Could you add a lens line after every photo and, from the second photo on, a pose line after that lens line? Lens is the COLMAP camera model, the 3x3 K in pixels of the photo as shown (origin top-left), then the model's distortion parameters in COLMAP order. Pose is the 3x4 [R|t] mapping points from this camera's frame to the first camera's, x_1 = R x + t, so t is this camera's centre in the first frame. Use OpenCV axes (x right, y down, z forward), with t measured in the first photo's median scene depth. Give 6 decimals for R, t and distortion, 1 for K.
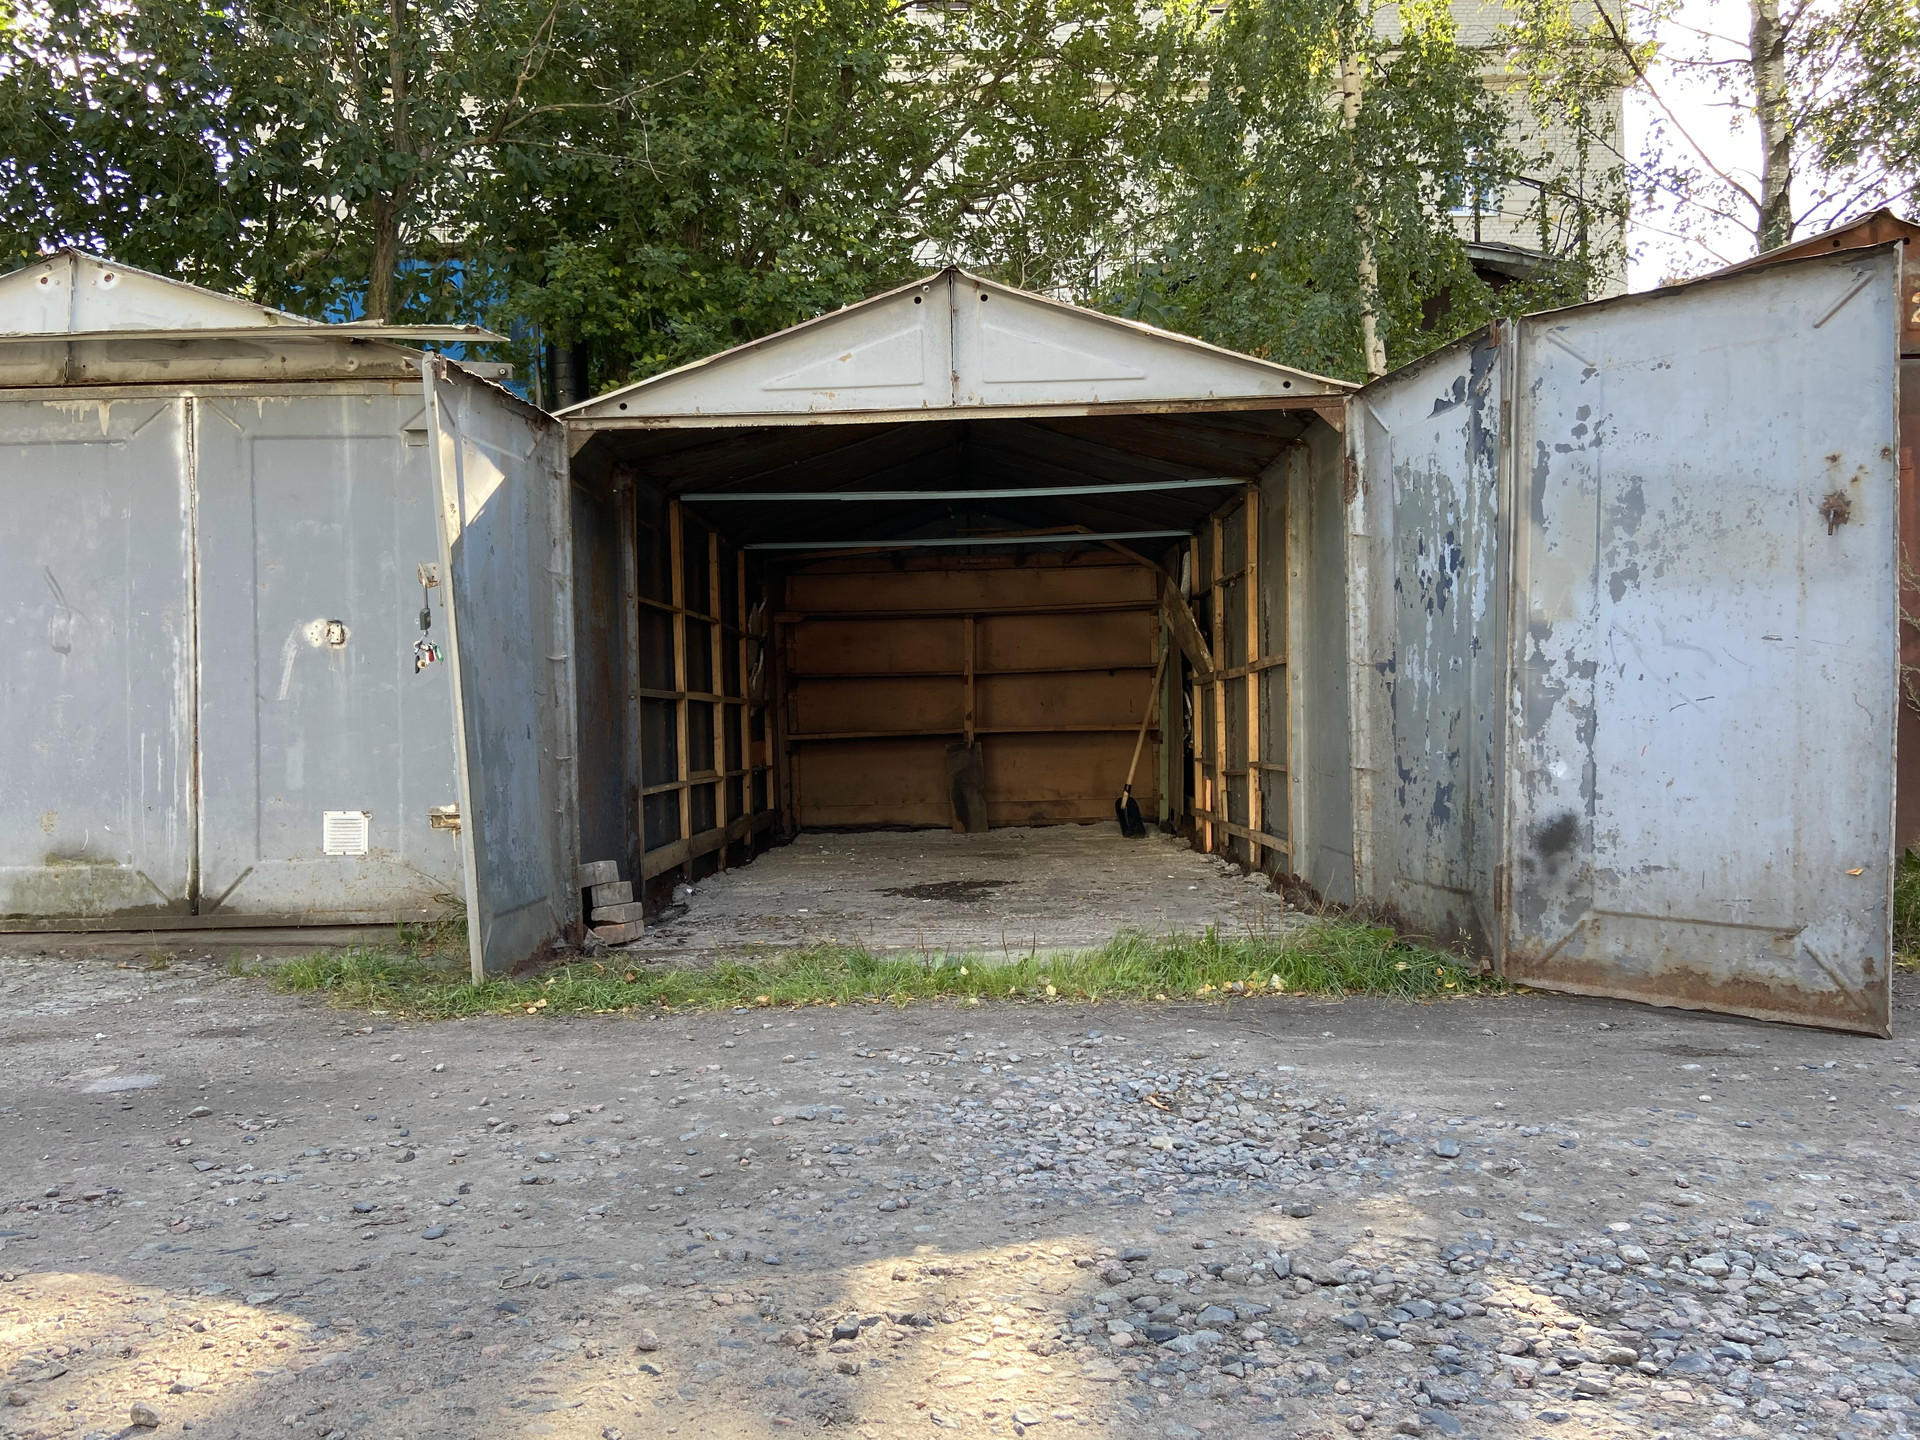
lens RADIAL K [[1452.4, 0, 955.5], [0, 1452.4, 722.8], [0, 0, 1]] dist [0.023486, -0.059919]
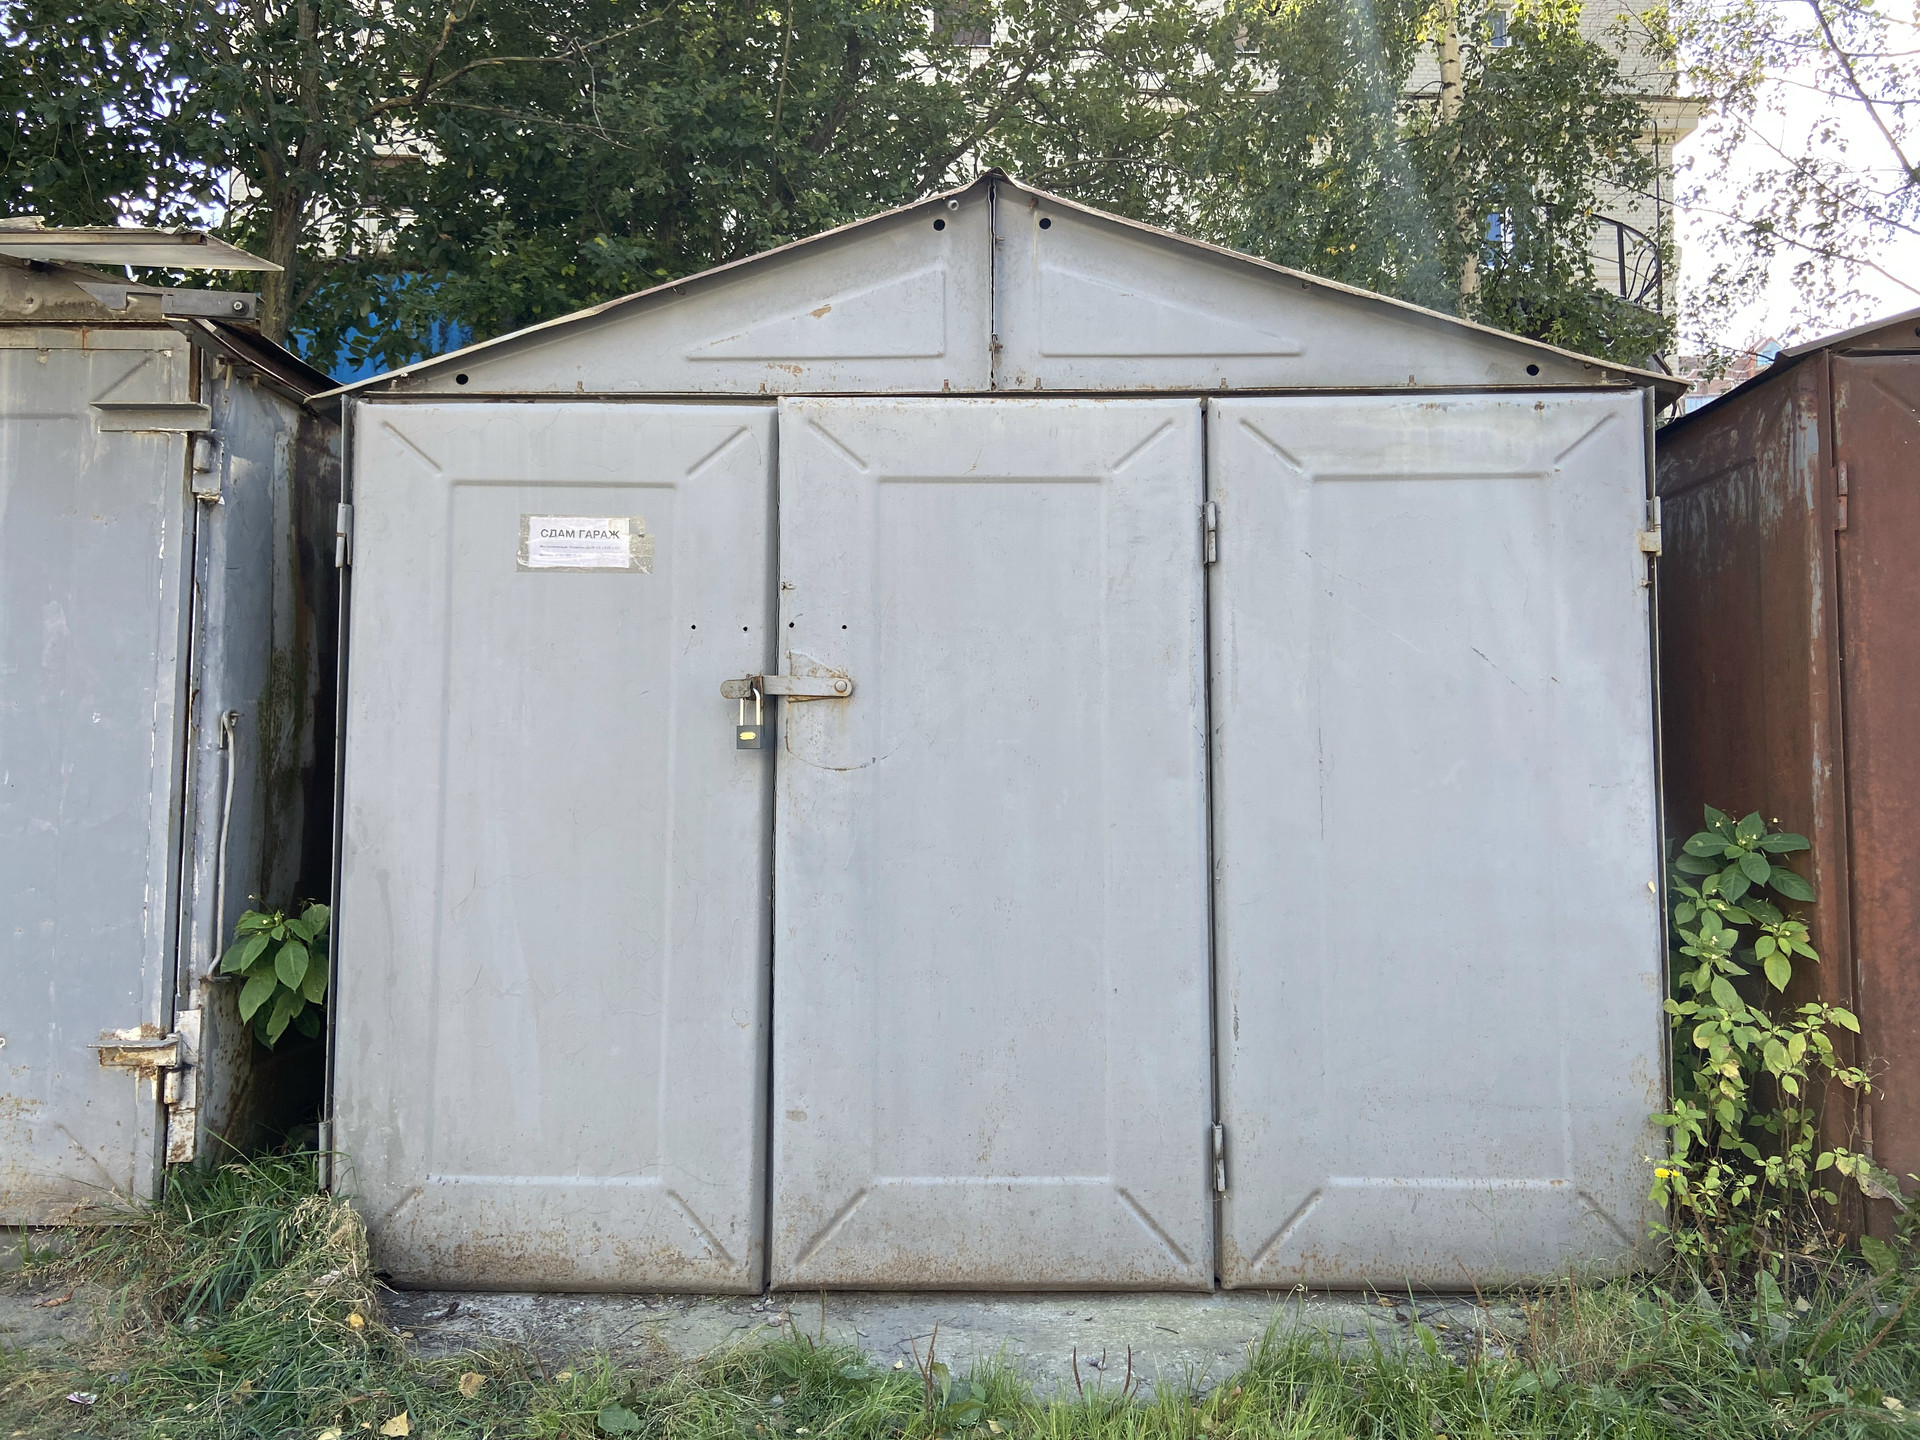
lens RADIAL K [[1452.4, 0, 969.8], [0, 1452.4, 702.8], [0, 0, 1]] dist [0.023486, -0.059919]
pose [[0.999637, 0.024830, 0.010487, -0.007140], [-0.024269, 0.998424, -0.050609, -0.026626], [-0.011727, 0.050336, 0.998664, 0.192363]]
